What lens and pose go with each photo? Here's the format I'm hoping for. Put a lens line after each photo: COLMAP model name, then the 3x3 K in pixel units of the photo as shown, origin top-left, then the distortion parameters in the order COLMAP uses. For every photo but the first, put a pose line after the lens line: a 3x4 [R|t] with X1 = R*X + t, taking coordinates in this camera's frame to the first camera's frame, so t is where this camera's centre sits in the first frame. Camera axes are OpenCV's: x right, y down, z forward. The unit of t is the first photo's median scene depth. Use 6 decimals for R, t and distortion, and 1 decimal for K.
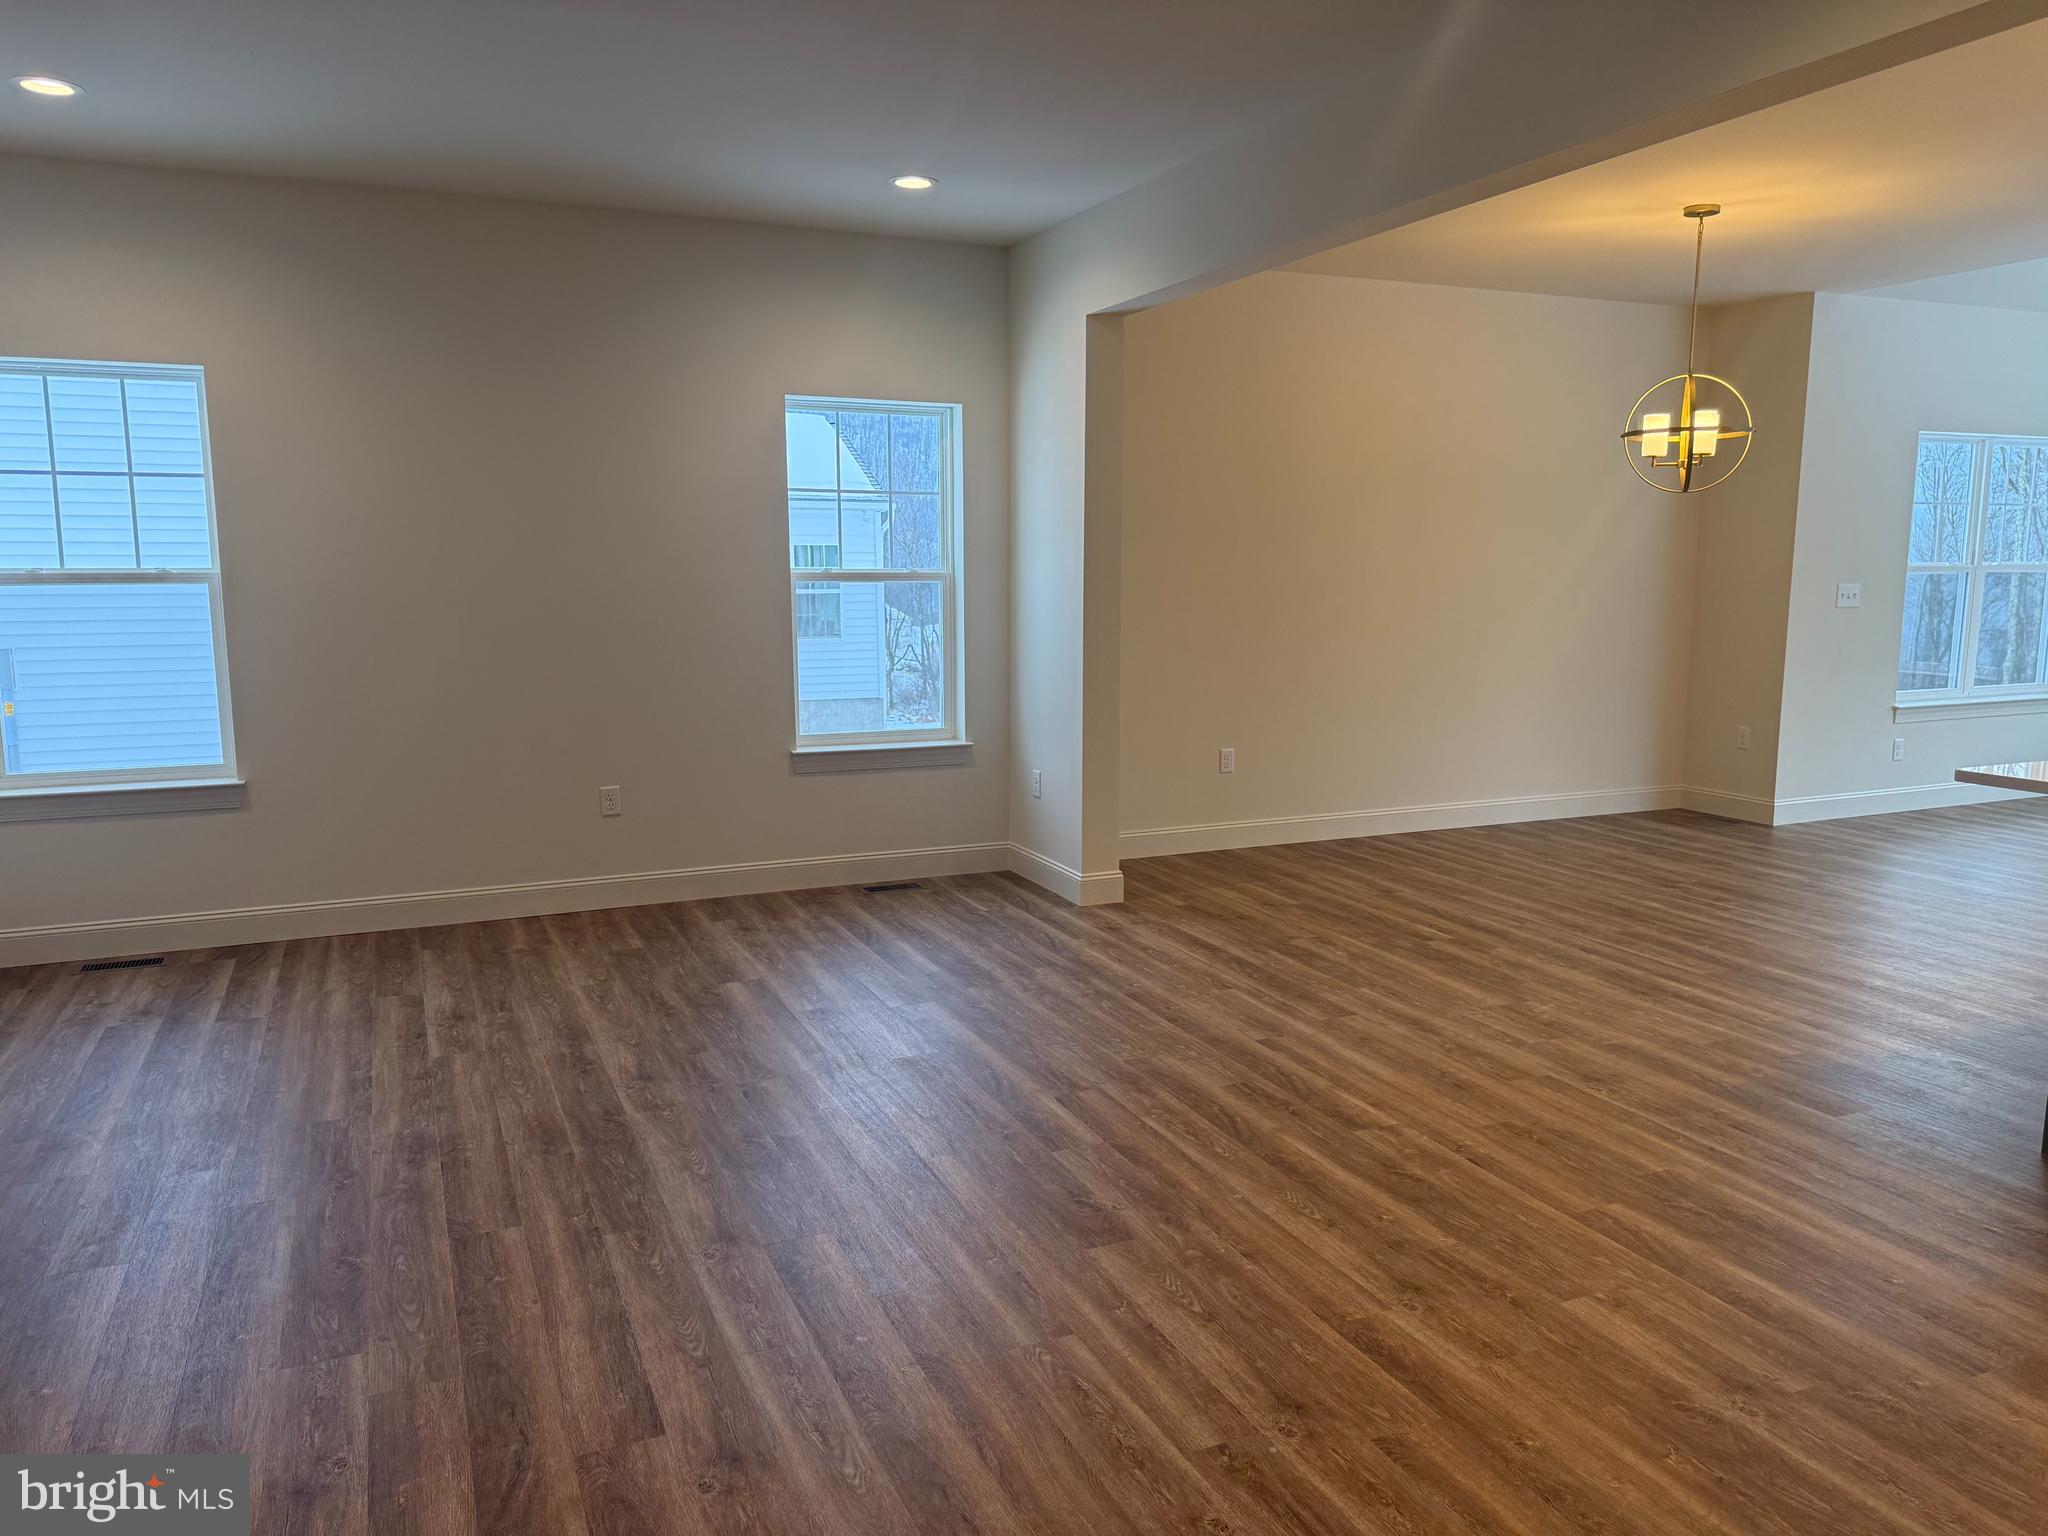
lens RADIAL K [[1420.5, 0, 1024.0], [0, 1420.5, 768.0], [0, 0, 1]] dist [0.106878, -0.132068]
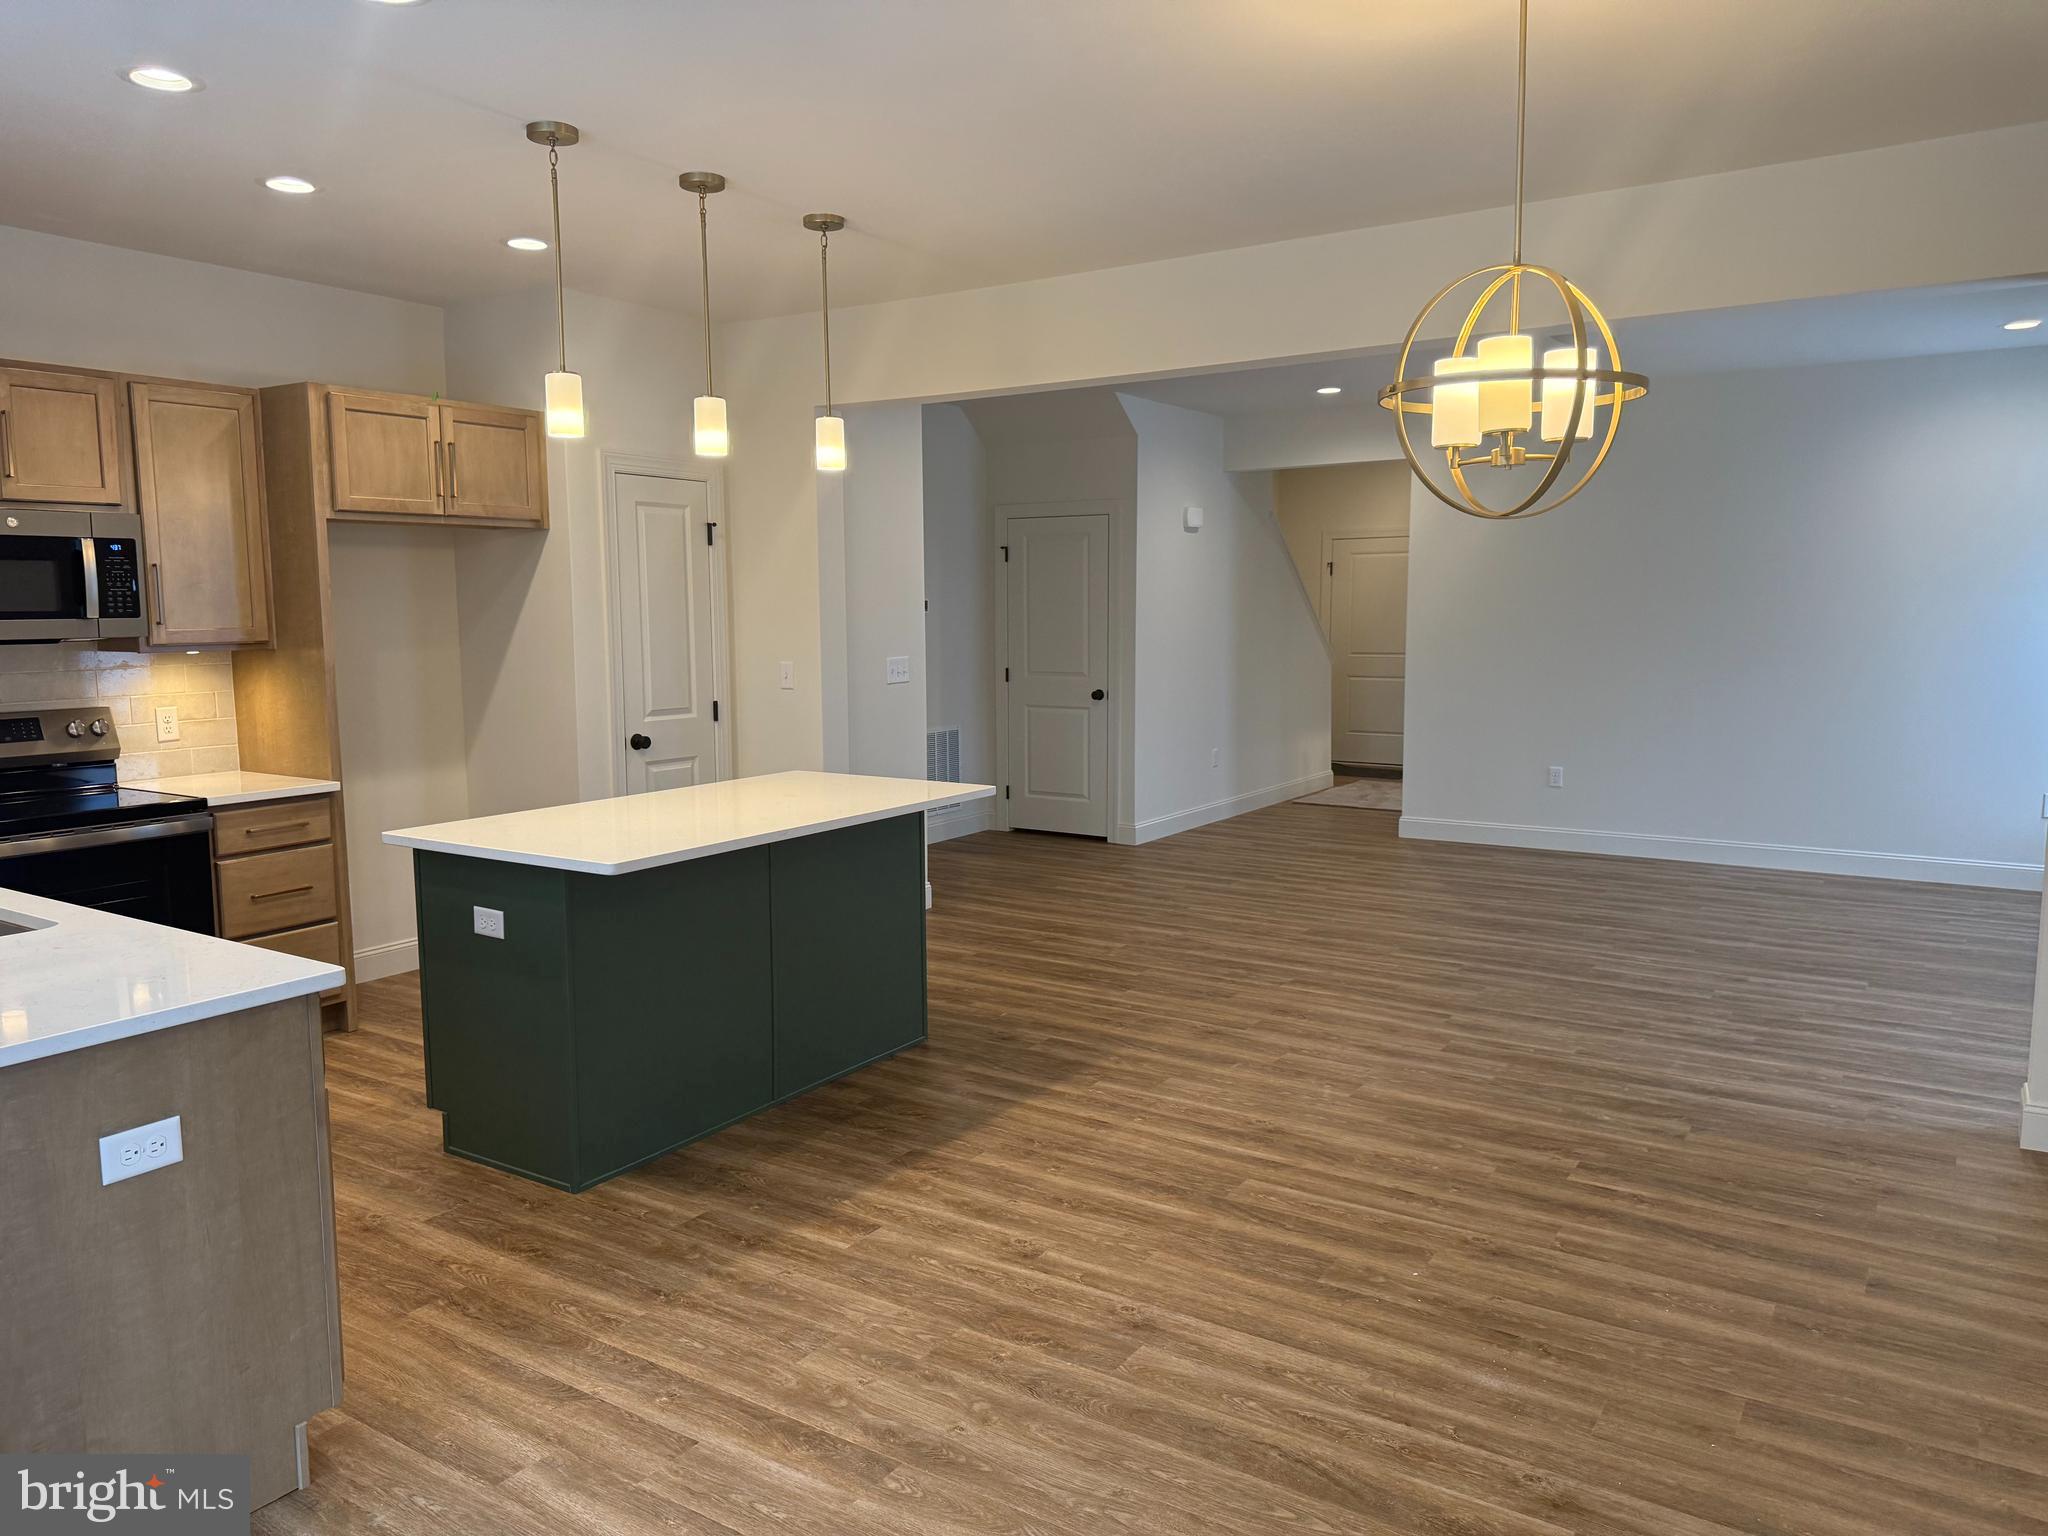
lens RADIAL K [[1420.5, 0, 1024.0], [0, 1420.5, 768.0], [0, 0, 1]] dist [0.106878, -0.132068]
pose [[-0.836662, 0.058738, -0.544560, 0.948497], [-0.083781, 0.968808, 0.233220, -0.227153], [0.541273, 0.240750, -0.805644, 1.469437]]
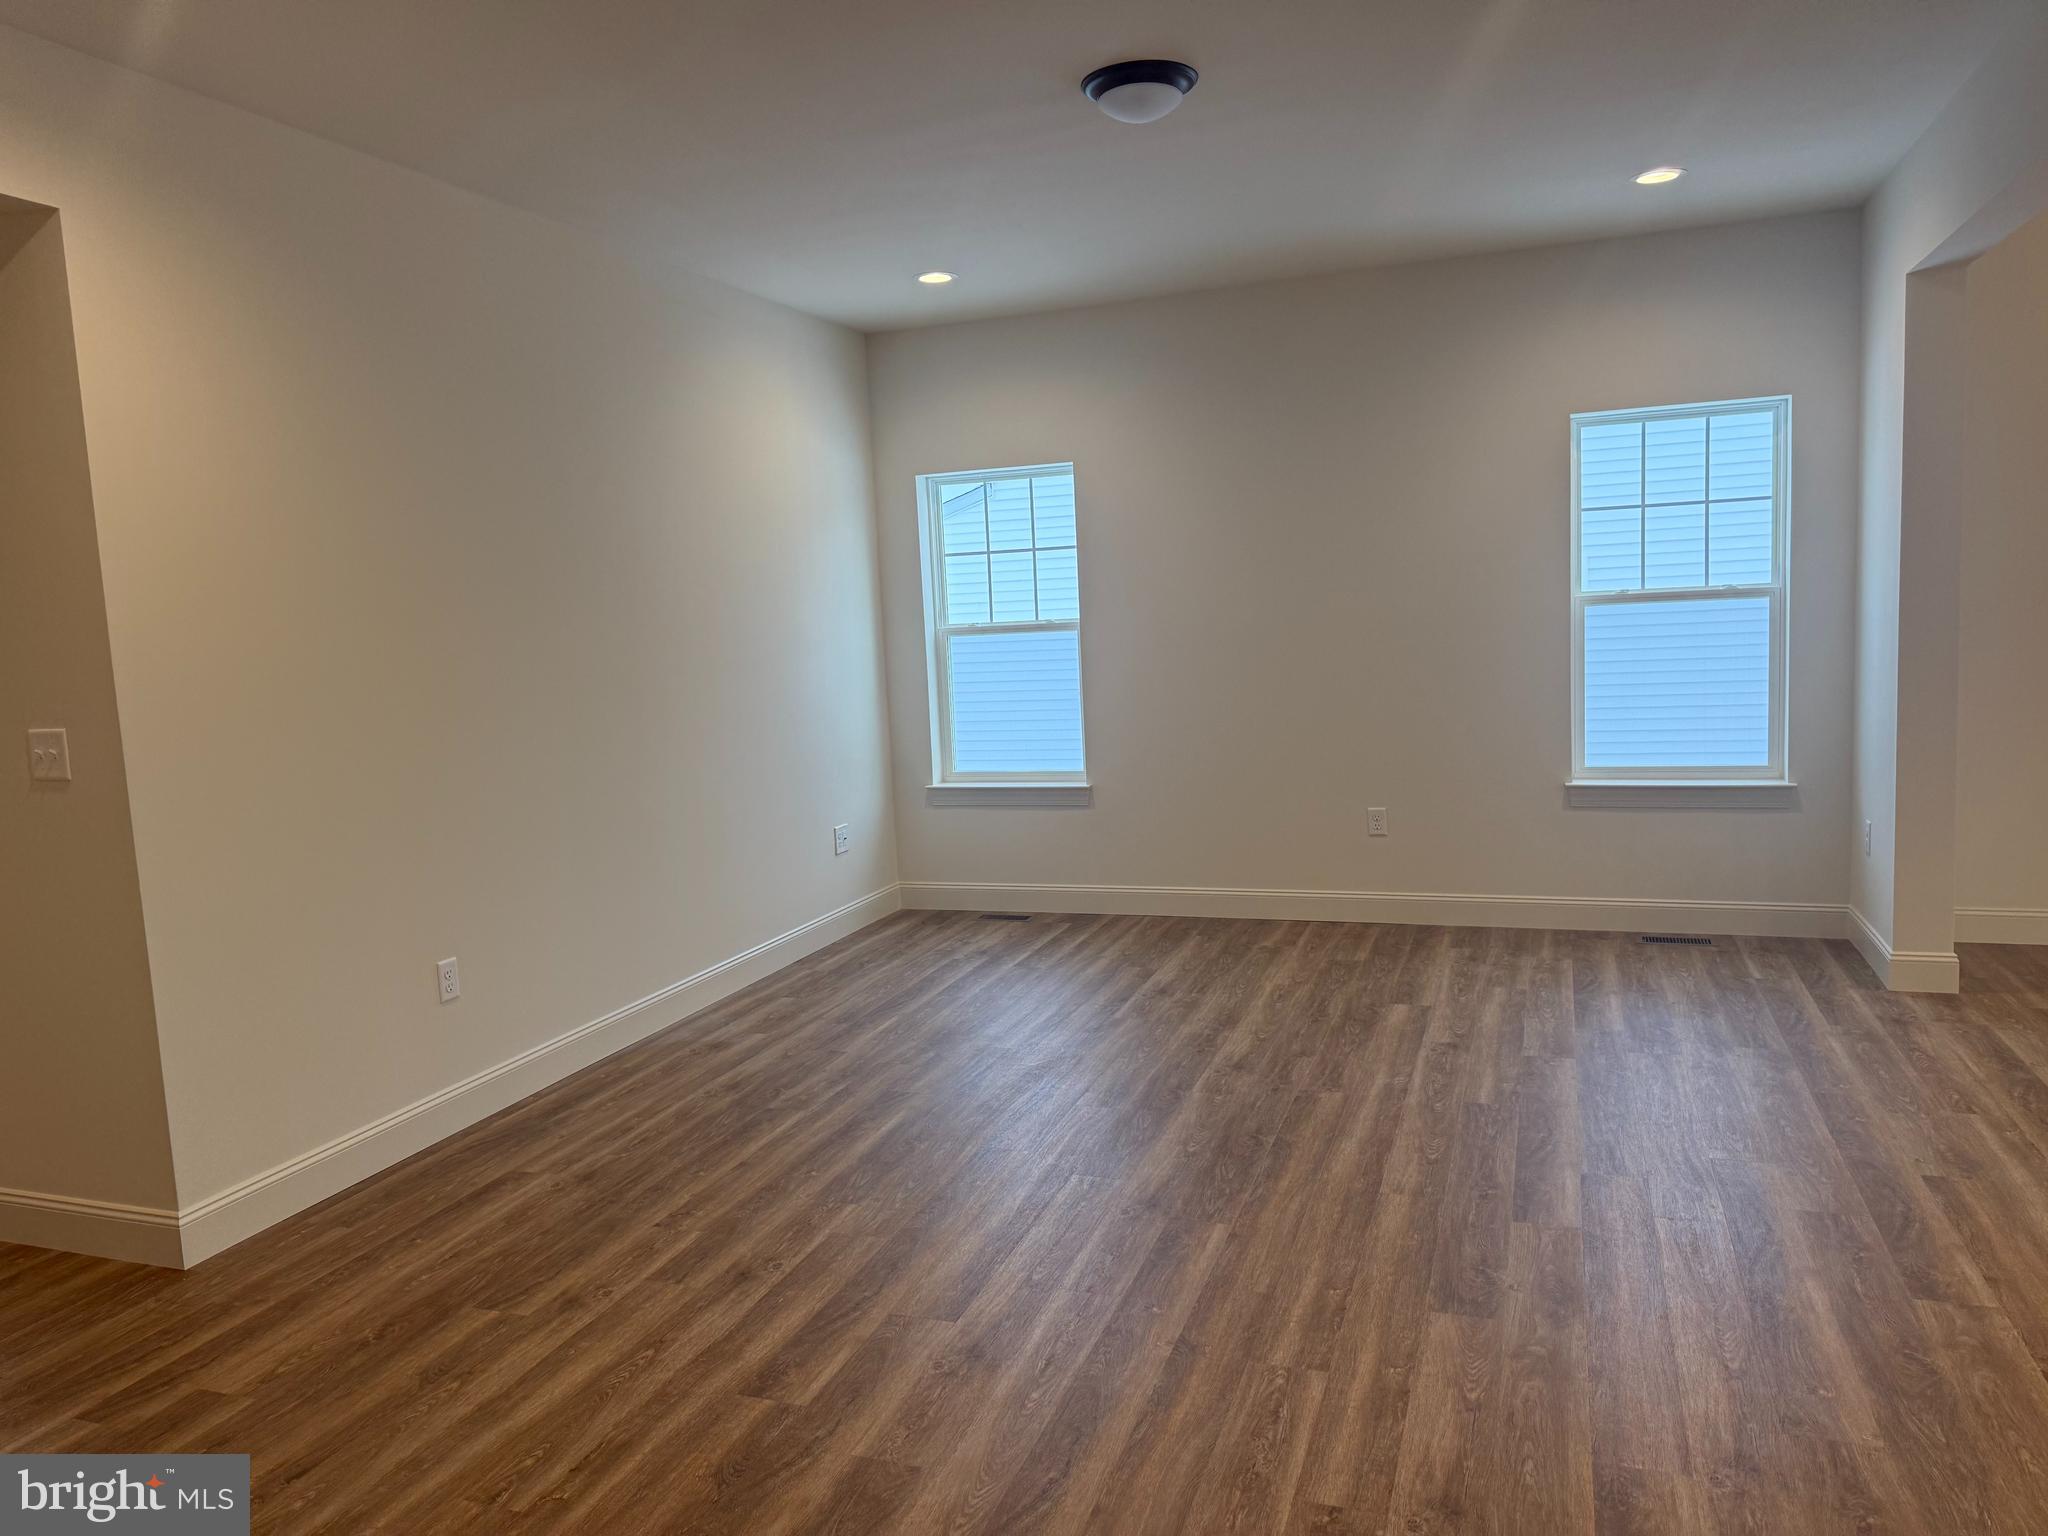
lens RADIAL K [[1420.5, 0, 1024.0], [0, 1420.5, 768.0], [0, 0, 1]] dist [0.106878, -0.132068]
pose [[0.716303, 0.040021, -0.696641, 0.298415], [-0.053302, 0.998575, 0.002561, -0.006133], [0.695751, 0.035298, 0.717416, 0.069543]]
